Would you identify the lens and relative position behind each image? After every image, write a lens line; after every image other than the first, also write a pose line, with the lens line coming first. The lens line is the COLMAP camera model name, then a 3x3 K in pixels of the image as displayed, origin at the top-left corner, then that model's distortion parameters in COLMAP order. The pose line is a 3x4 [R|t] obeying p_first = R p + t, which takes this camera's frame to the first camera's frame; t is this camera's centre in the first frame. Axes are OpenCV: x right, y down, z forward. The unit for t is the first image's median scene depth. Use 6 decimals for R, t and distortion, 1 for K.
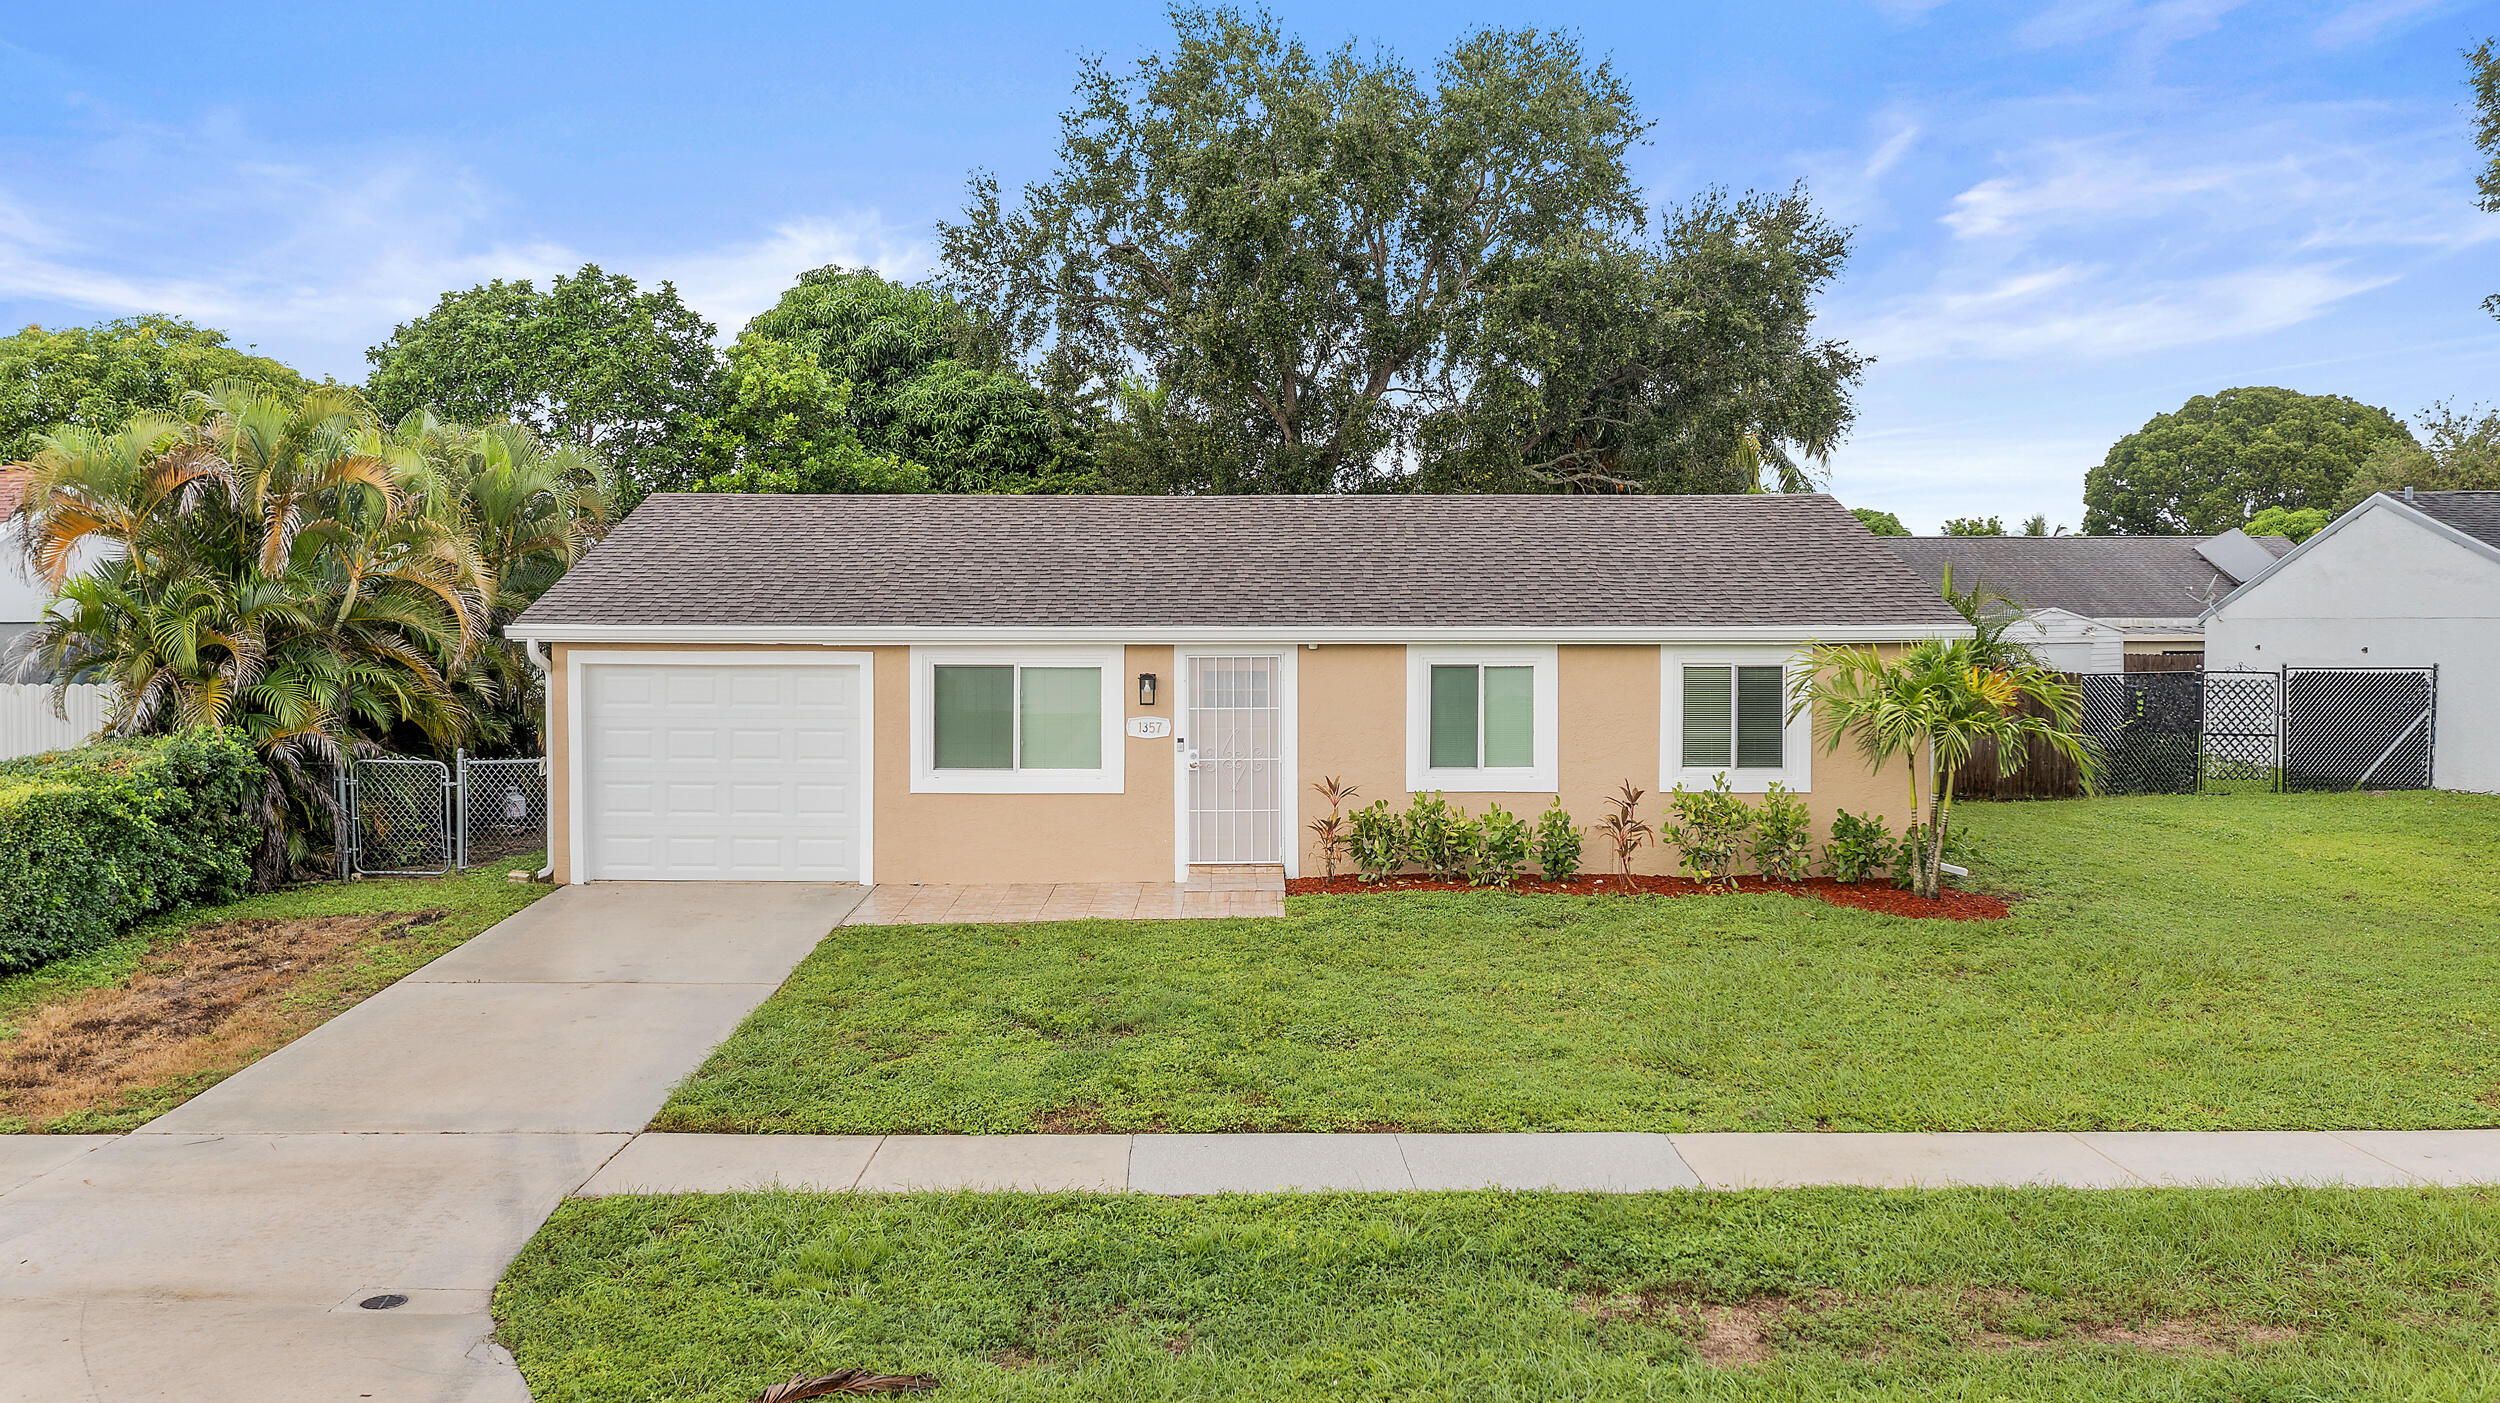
lens RADIAL K [[1918.2, 0, 1248.6], [0, 1918.2, 710.8], [0, 0, 1]] dist [0.008389, 0.000151]
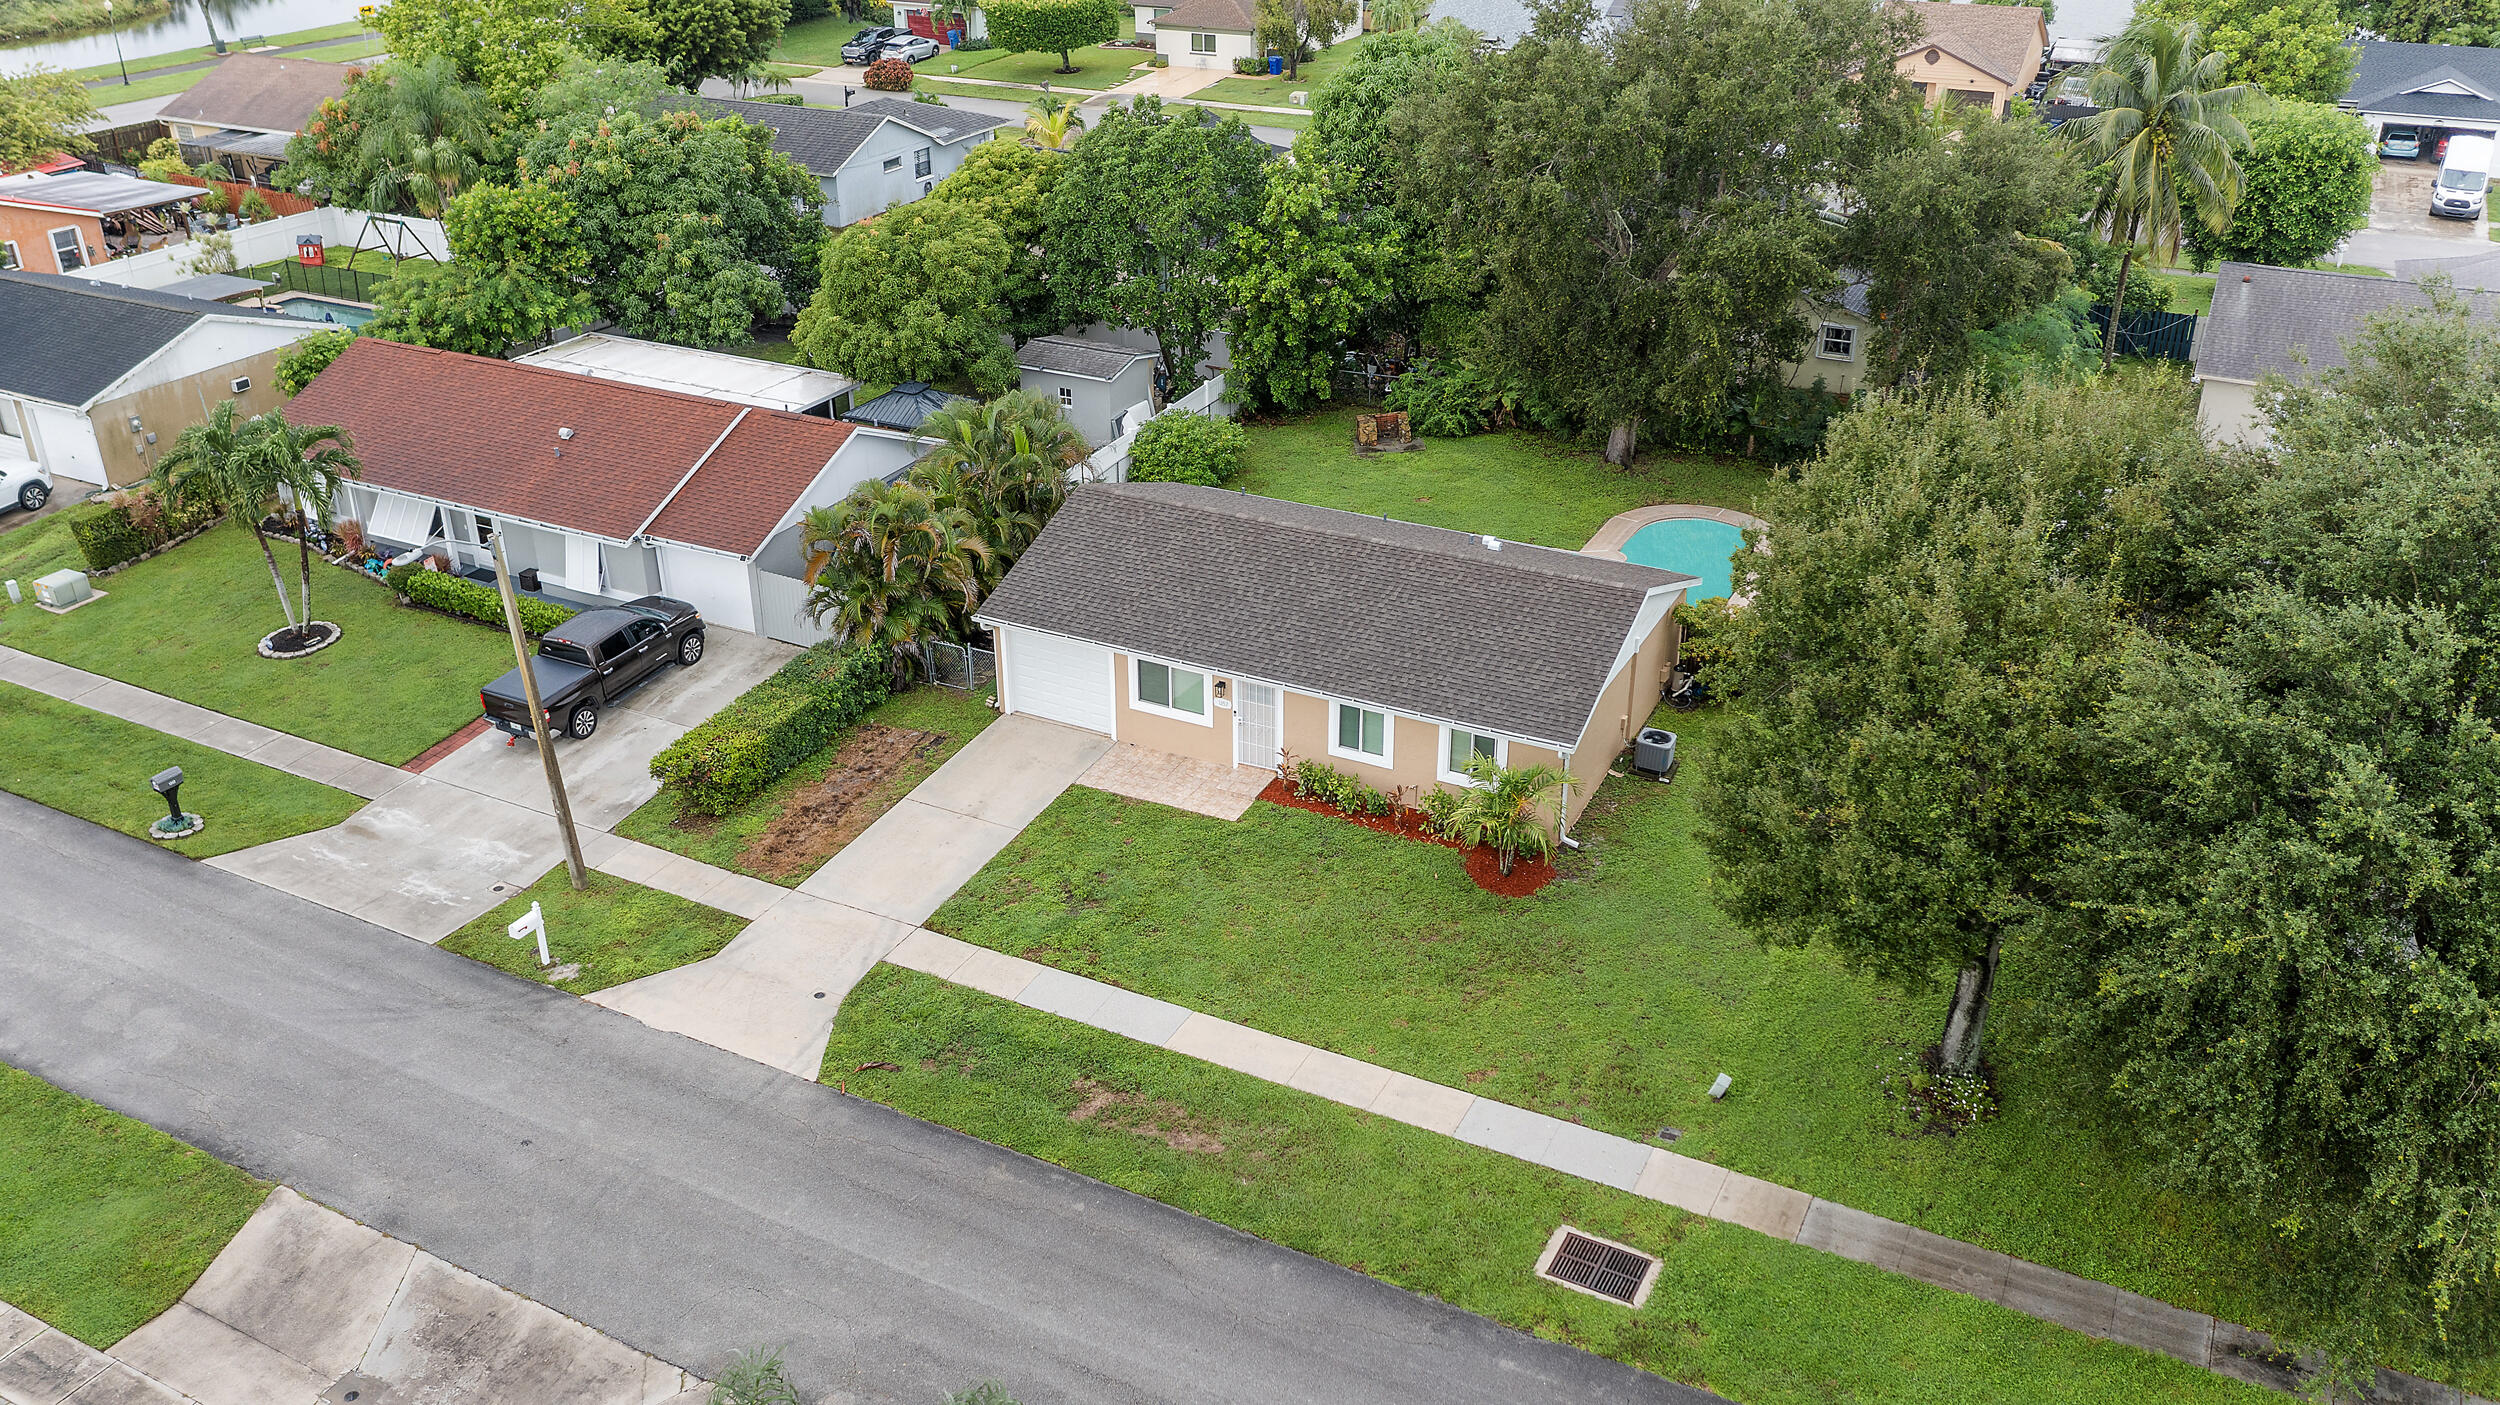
lens RADIAL K [[1918.2, 0, 1248.6], [0, 1918.2, 711.8], [0, 0, 1]] dist [0.008389, 0.000151]
pose [[0.895532, 0.198548, -0.398246, 0.851866], [-0.027972, 0.918290, 0.394919, -0.851774], [0.444116, -0.342523, 0.827912, -0.808543]]
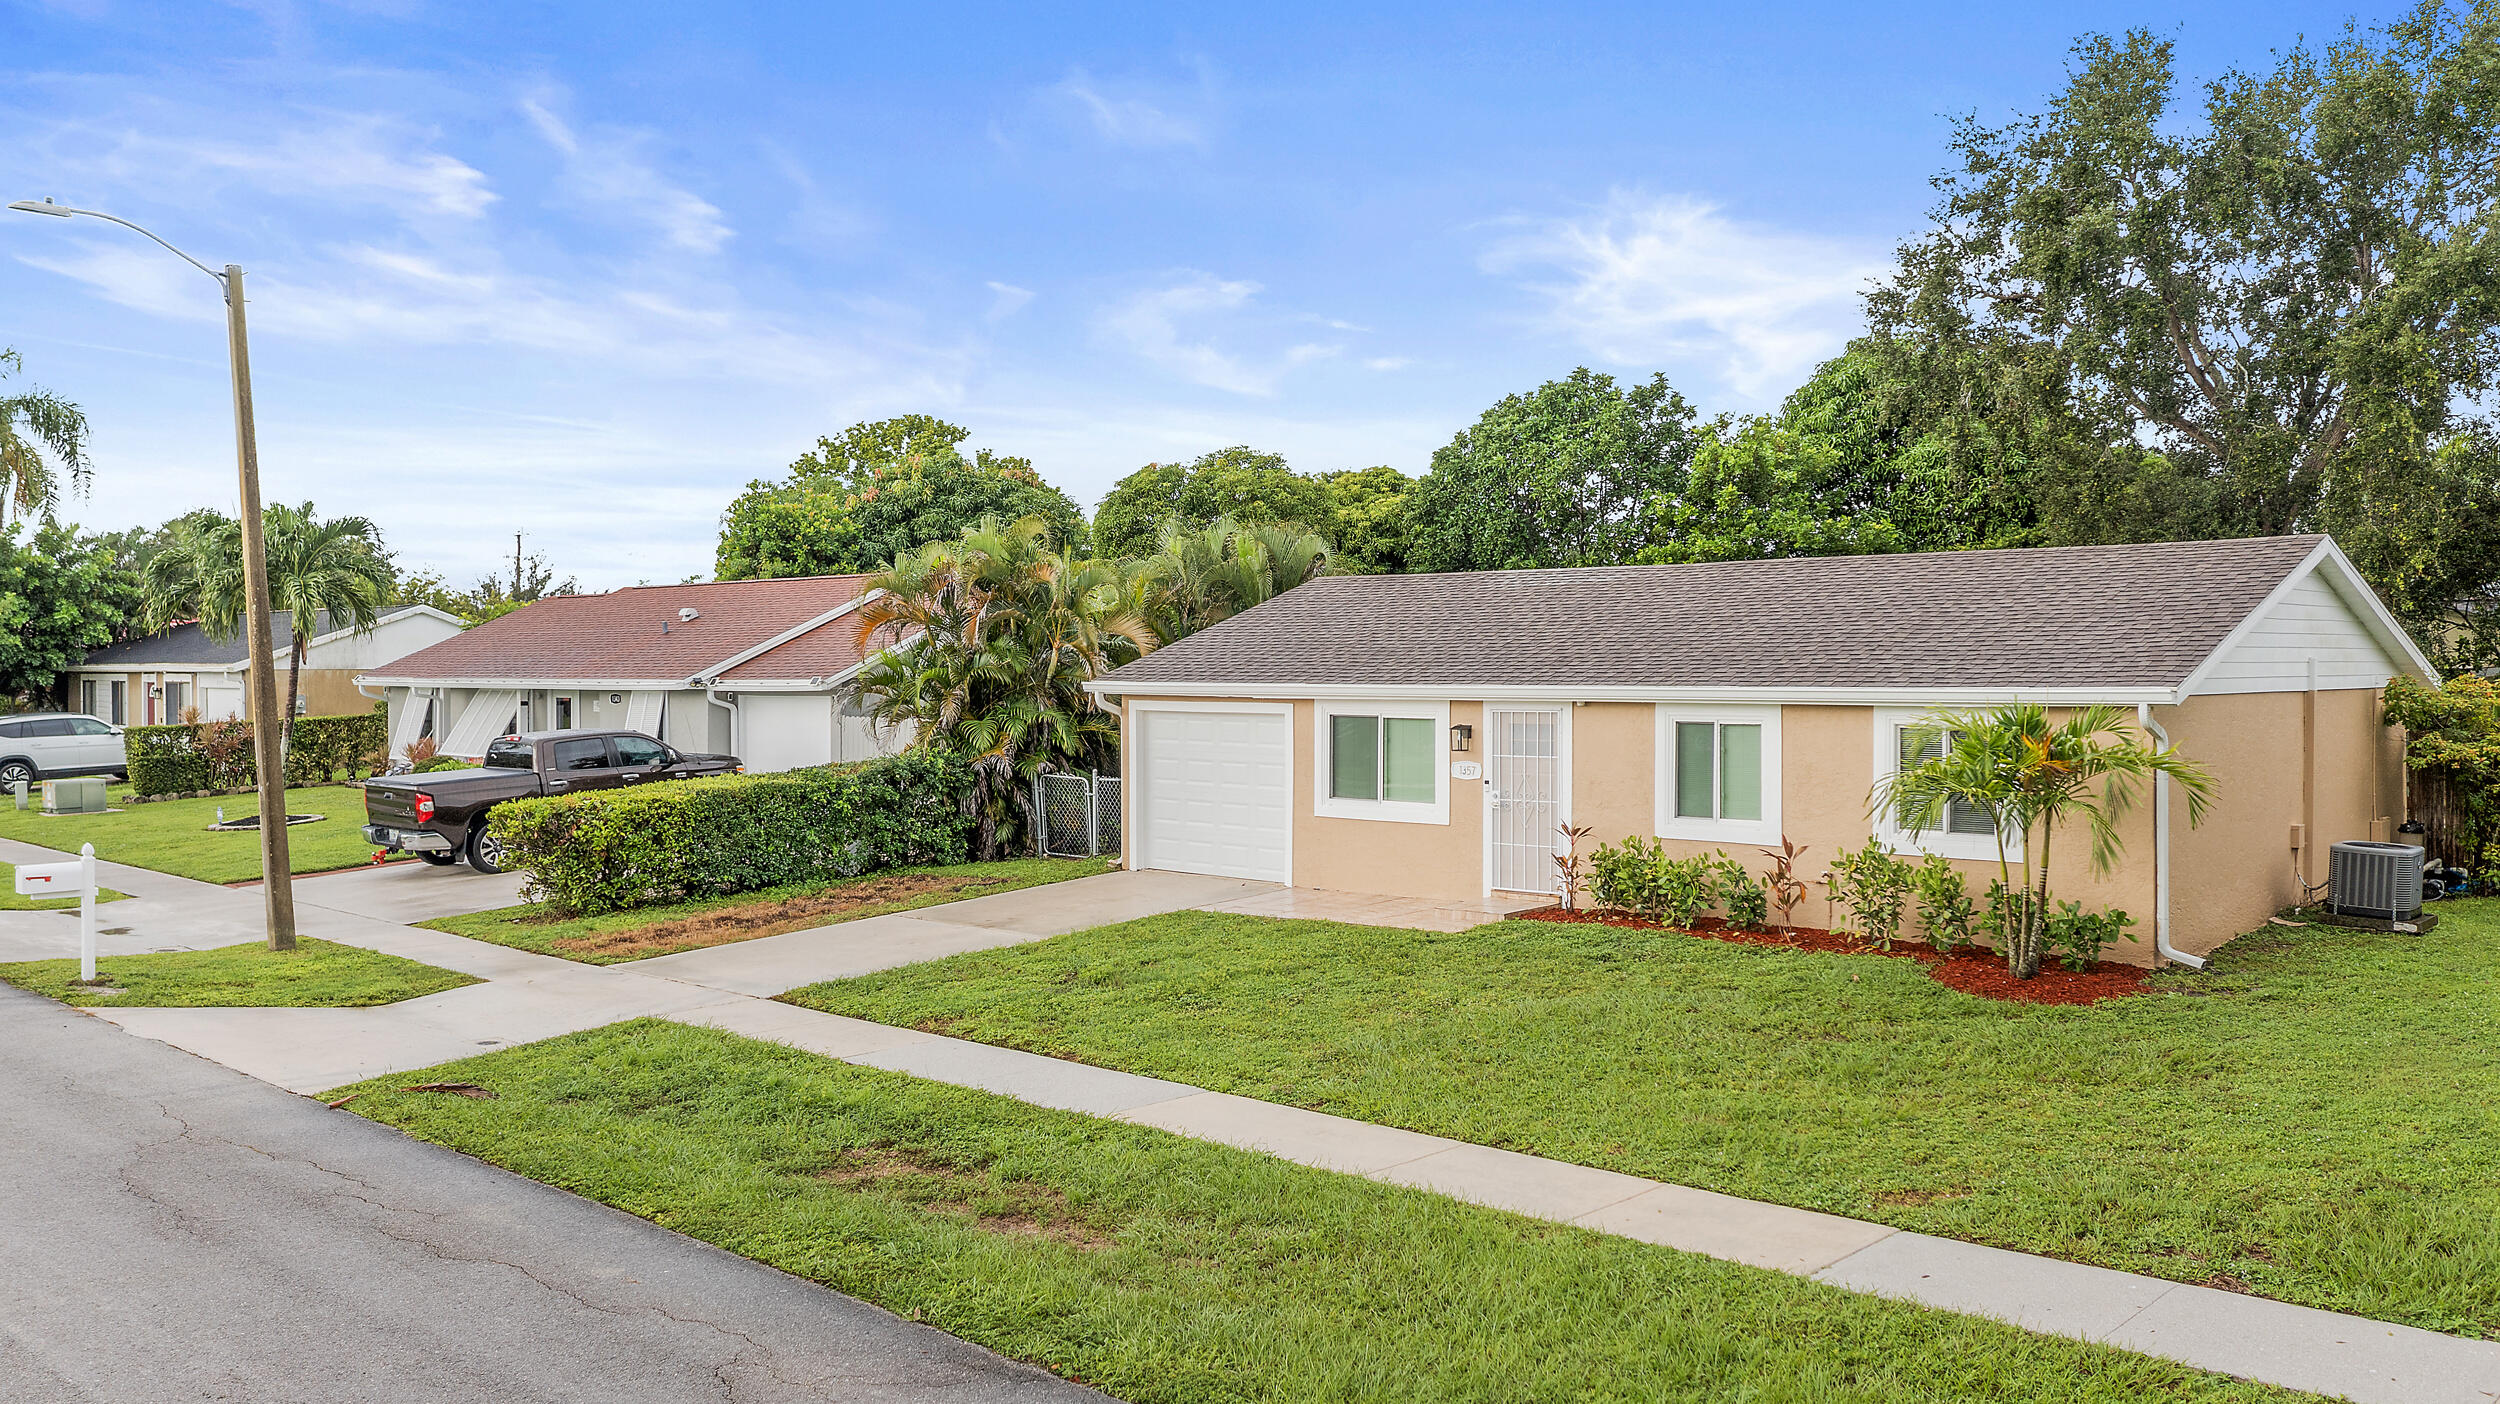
lens RADIAL K [[1994.6, 0, 1238.1], [0, 1994.6, 694.9], [0, 0, 1]] dist [0.002474, 0.000859]
pose [[0.731946, 0.008751, -0.681307, 0.682286], [-0.035219, 0.999067, -0.025004, -0.002074], [0.680452, 0.042296, 0.731571, 0.005043]]
